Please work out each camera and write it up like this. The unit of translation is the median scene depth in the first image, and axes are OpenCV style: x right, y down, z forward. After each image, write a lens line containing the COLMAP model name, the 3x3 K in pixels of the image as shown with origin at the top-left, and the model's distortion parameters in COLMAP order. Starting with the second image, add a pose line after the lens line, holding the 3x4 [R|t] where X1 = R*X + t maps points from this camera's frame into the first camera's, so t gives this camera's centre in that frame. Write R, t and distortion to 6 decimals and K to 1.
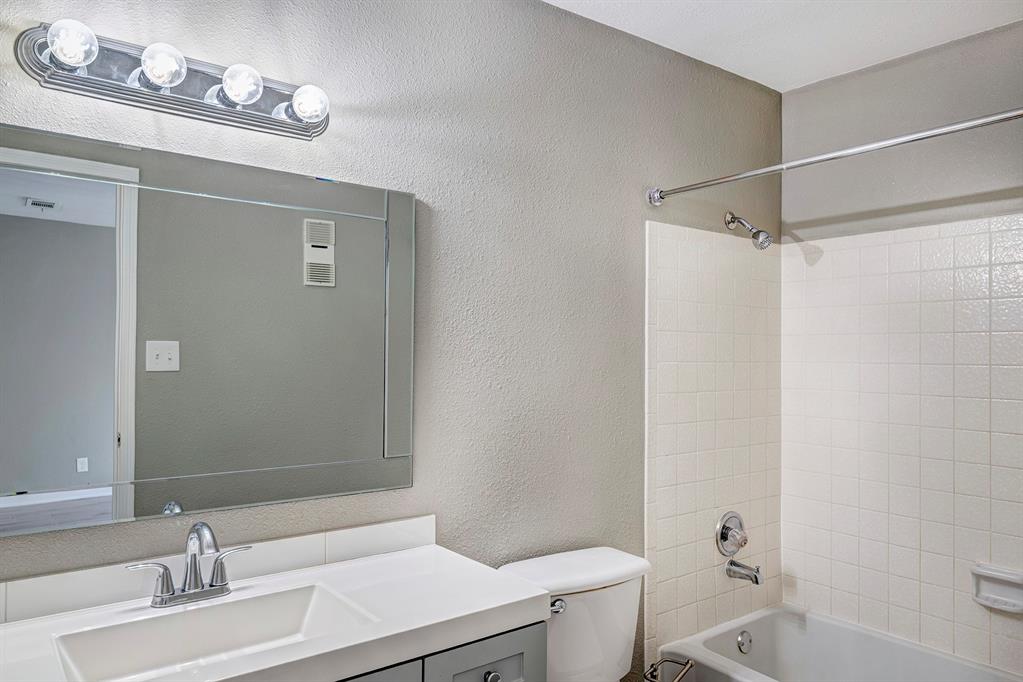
lens RADIAL K [[713.3, 0, 510.8], [0, 713.3, 343.7], [0, 0, 1]] dist [0.002648, 0.004314]
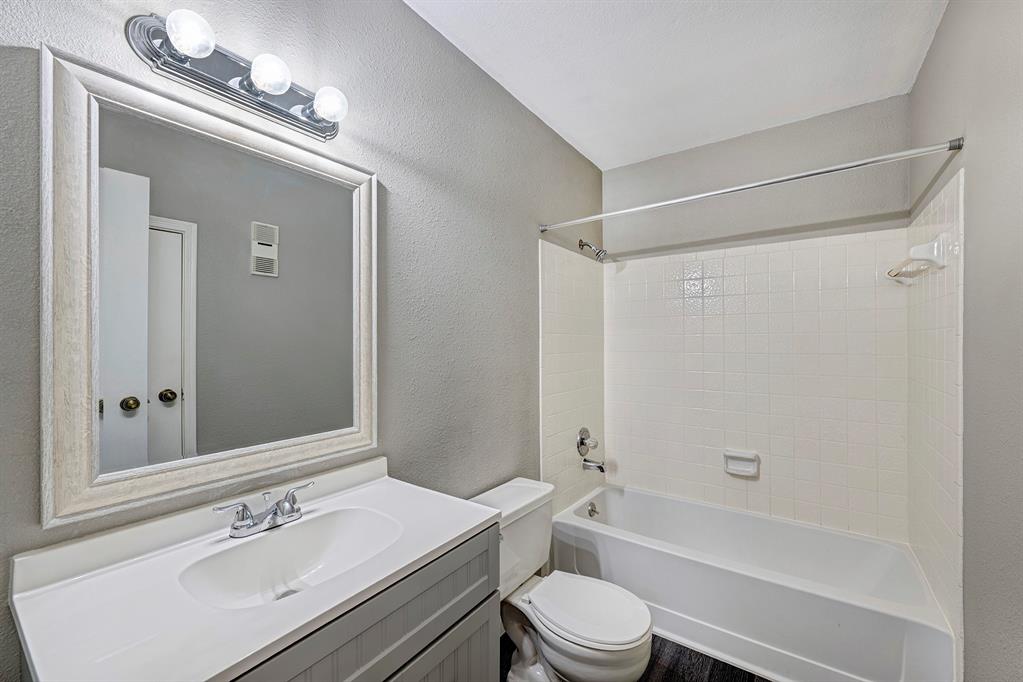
lens RADIAL K [[439.6, 0, 513.5], [0, 439.6, 340.7], [0, 0, 1]] dist [0.000723, 0.000080]
pose [[0.944548, 0.013074, 0.328112, -0.164385], [-0.020314, 0.999620, 0.018648, 0.026808], [-0.327743, -0.024280, 0.944455, 0.136359]]
